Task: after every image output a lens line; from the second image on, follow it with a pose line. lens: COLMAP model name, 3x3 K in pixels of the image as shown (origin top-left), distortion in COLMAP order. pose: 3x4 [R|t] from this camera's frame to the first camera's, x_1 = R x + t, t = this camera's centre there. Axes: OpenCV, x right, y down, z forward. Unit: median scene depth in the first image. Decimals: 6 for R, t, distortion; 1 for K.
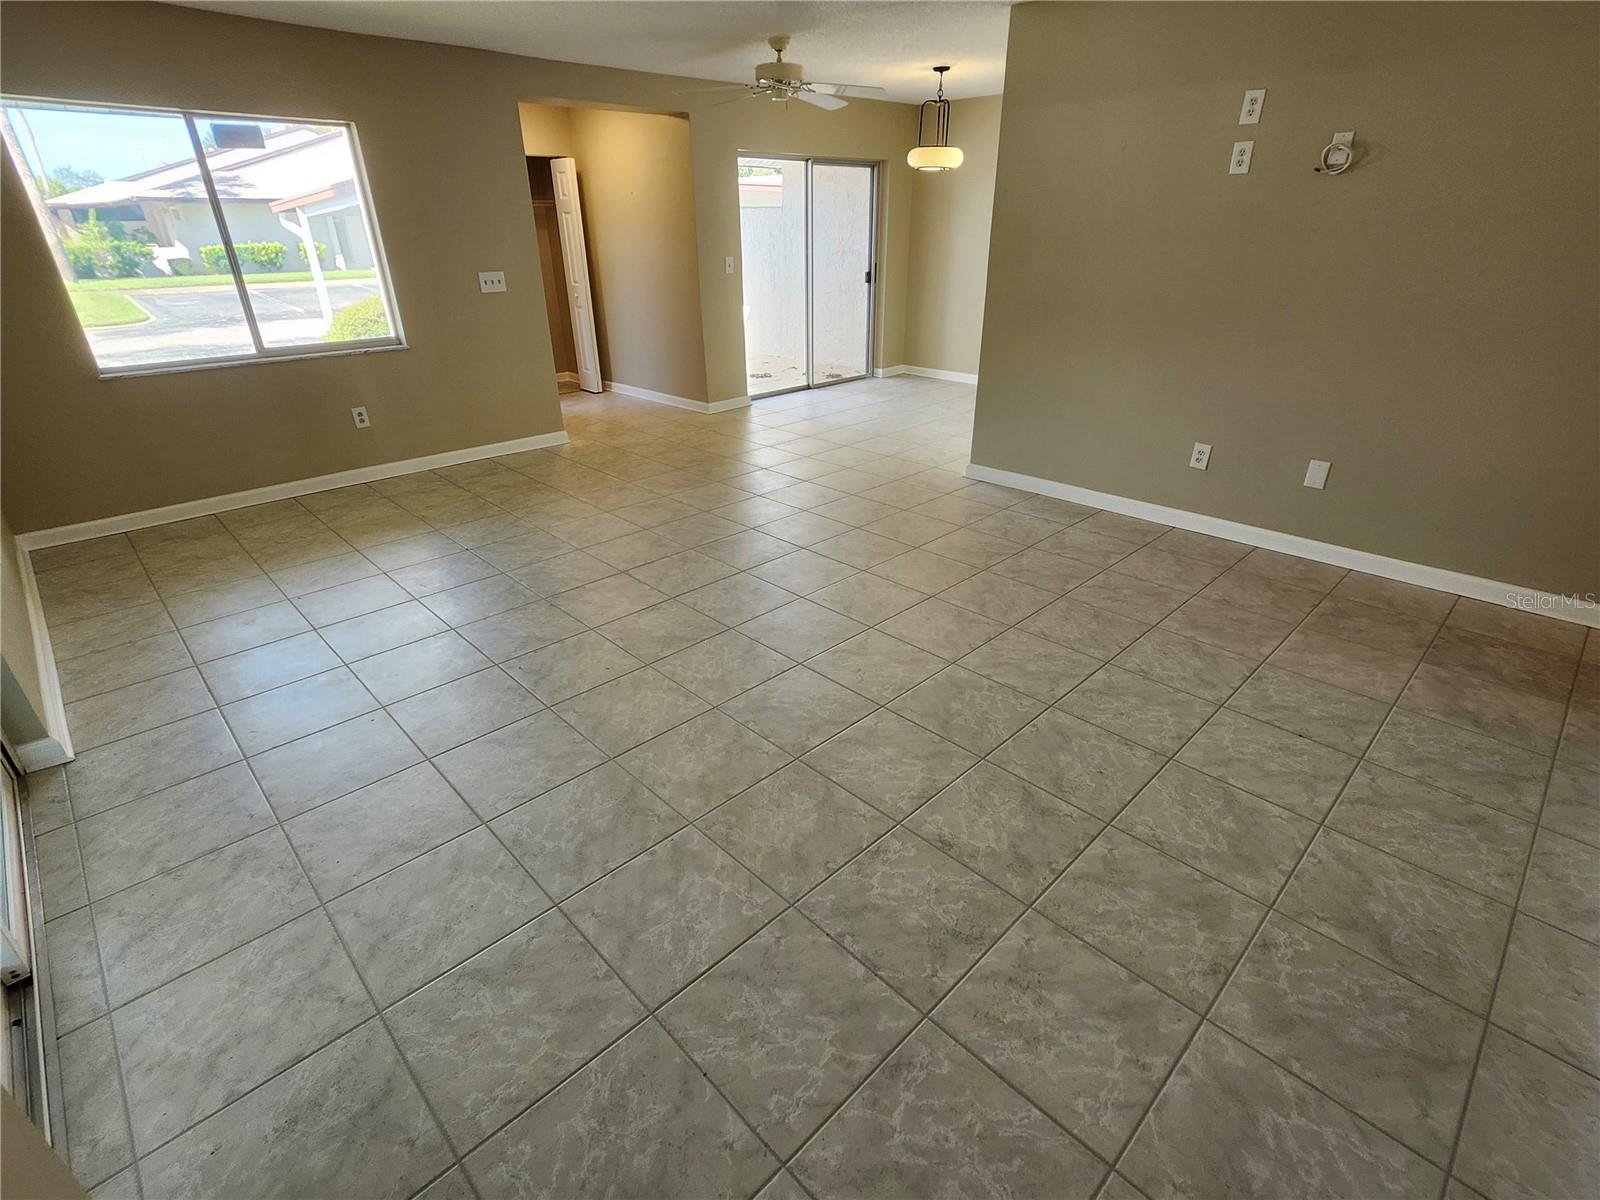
lens RADIAL K [[769.6, 0, 801.6], [0, 769.6, 604.1], [0, 0, 1]] dist [0.002149, -0.000289]
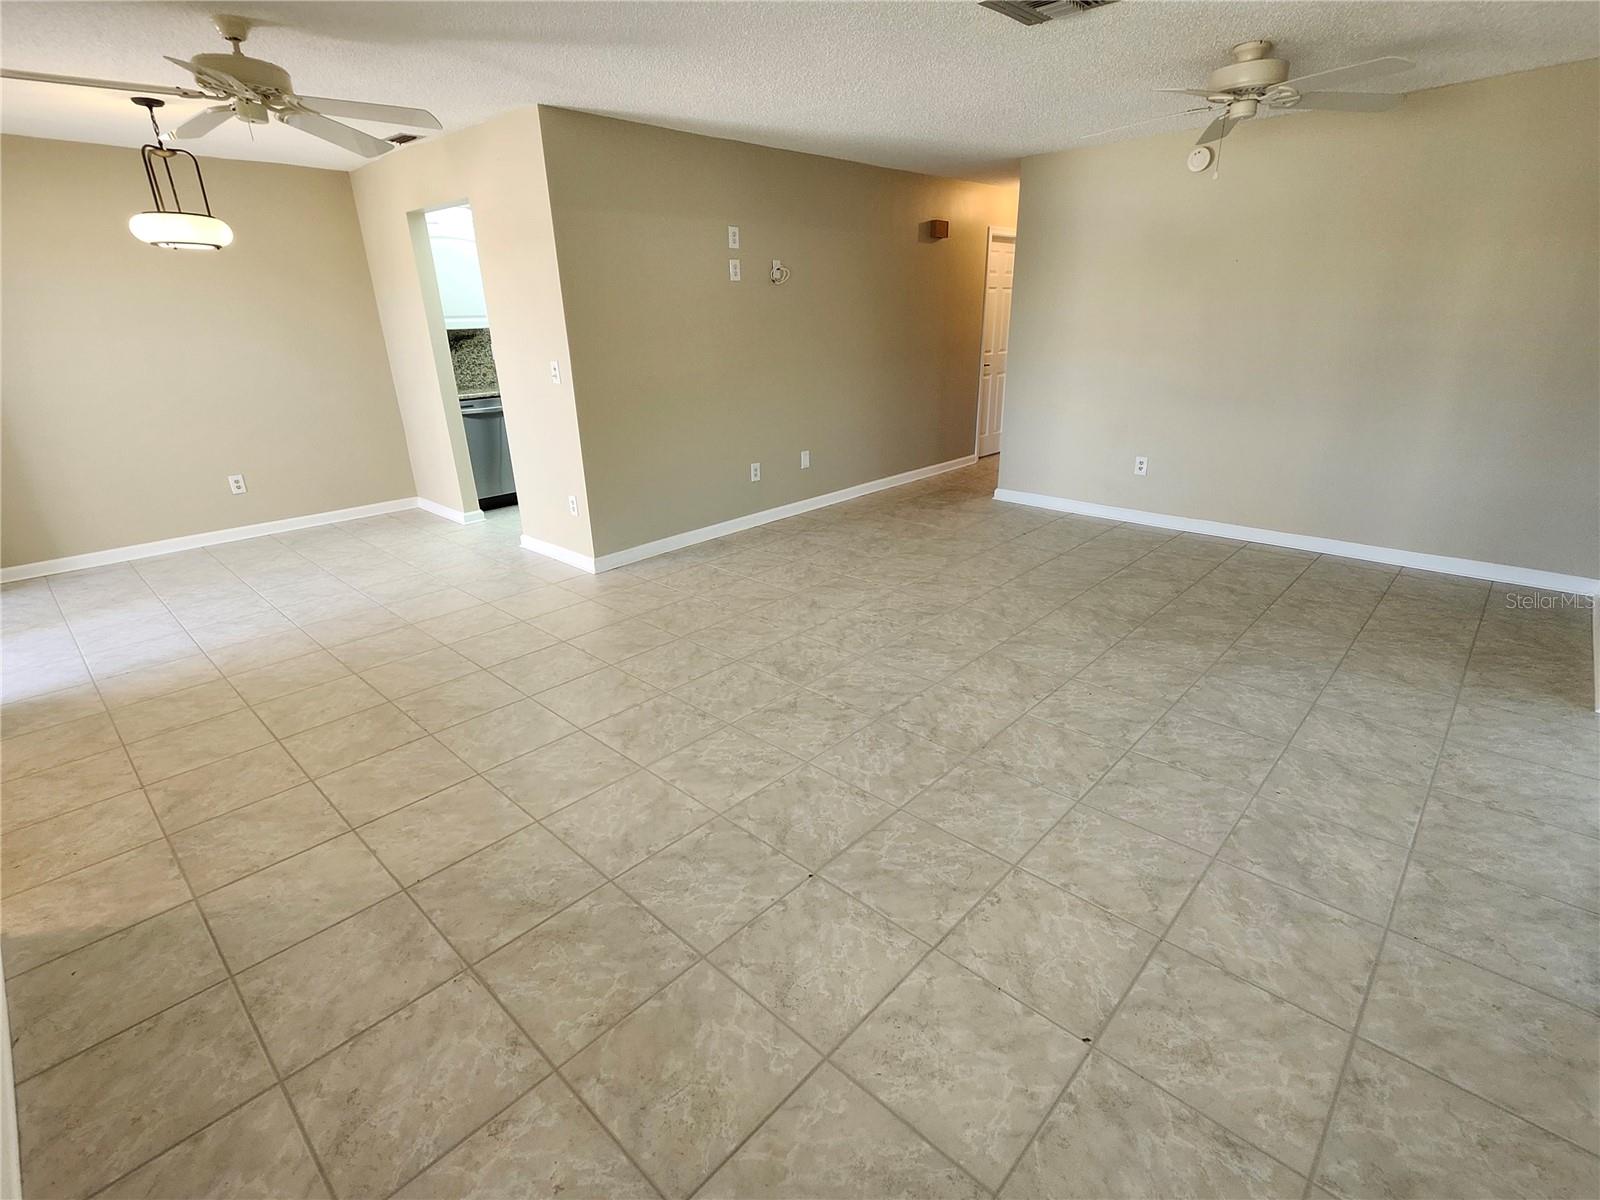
lens RADIAL K [[769.6, 0, 803.6], [0, 769.6, 611.6], [0, 0, 1]] dist [0.002149, -0.000289]
pose [[-0.048306, -0.357268, 0.932752, -1.046917], [0.461950, 0.819976, 0.337995, -0.492904], [-0.885590, 0.447212, 0.125430, 1.014794]]
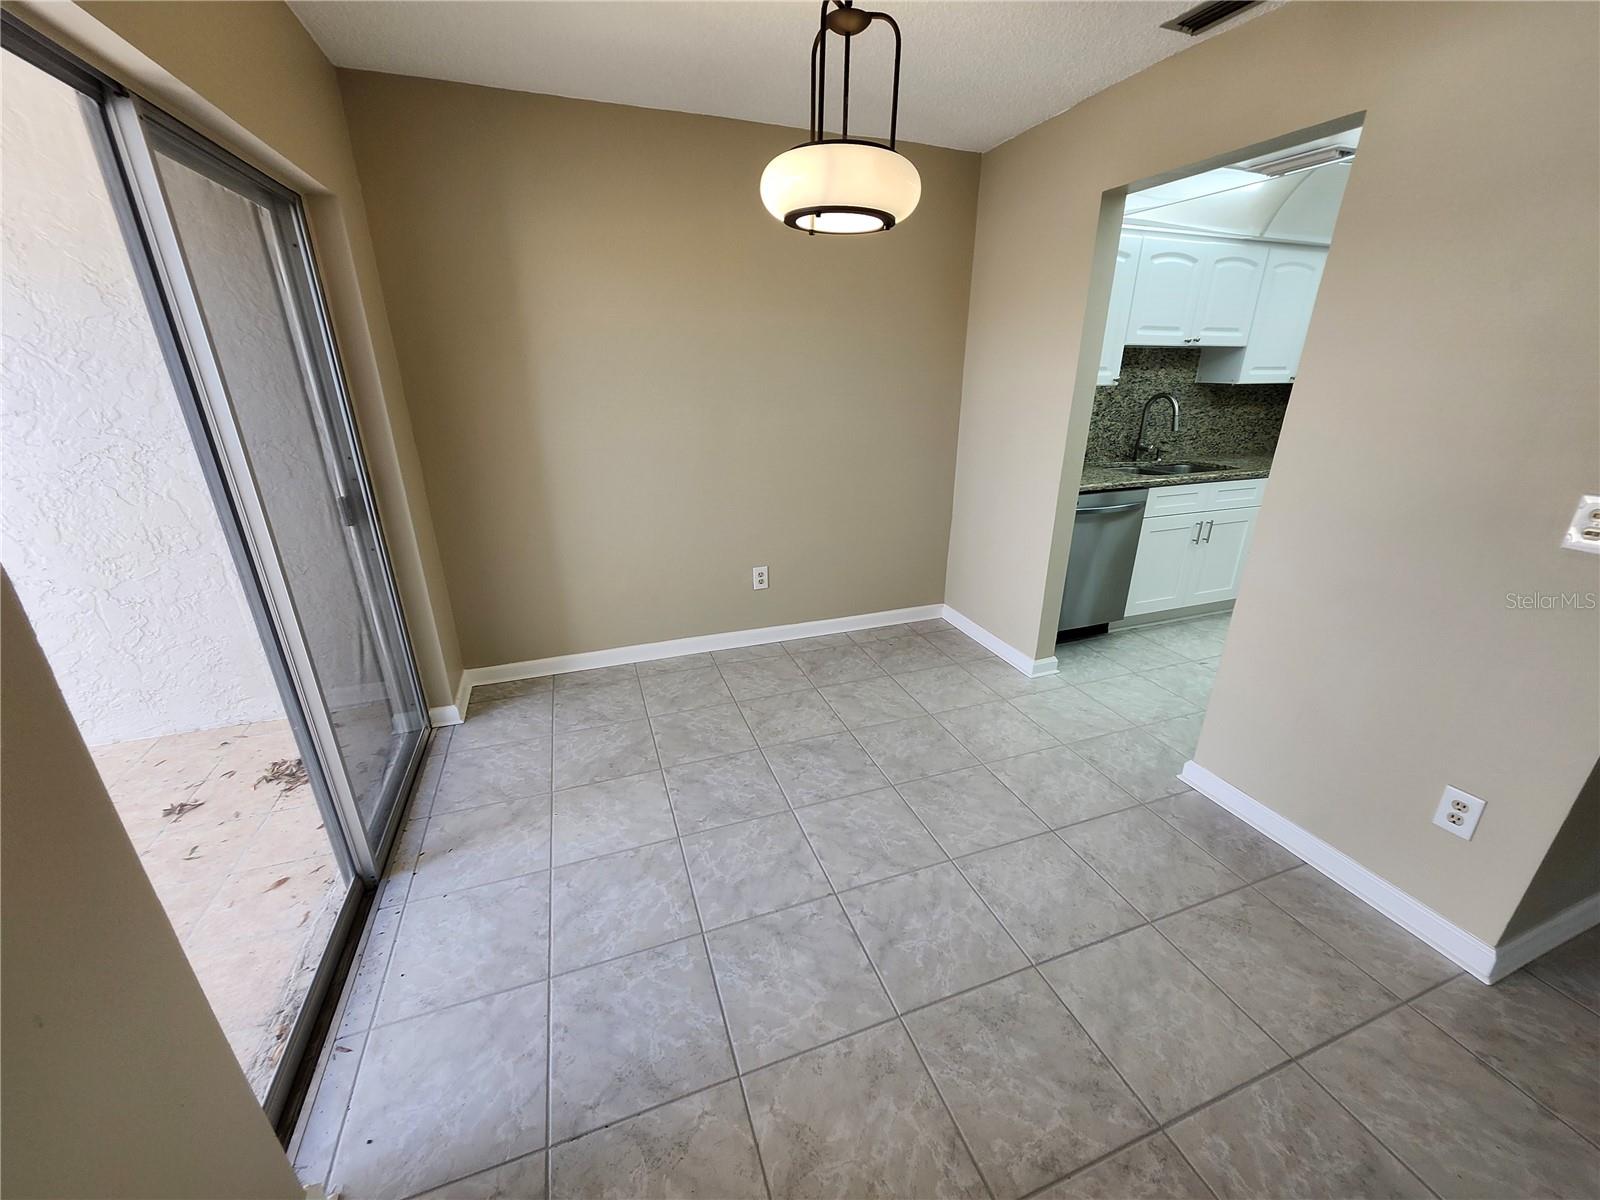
lens RADIAL K [[629.9, 0, 805.6], [0, 629.9, 610.6], [0, 0, 1]] dist [-0.001867, 0.000857]
pose [[0.404977, -0.325145, 0.854561, -0.227763], [0.401859, 0.902818, 0.153064, -0.801858], [-0.821281, 0.281426, 0.496283, 1.612545]]
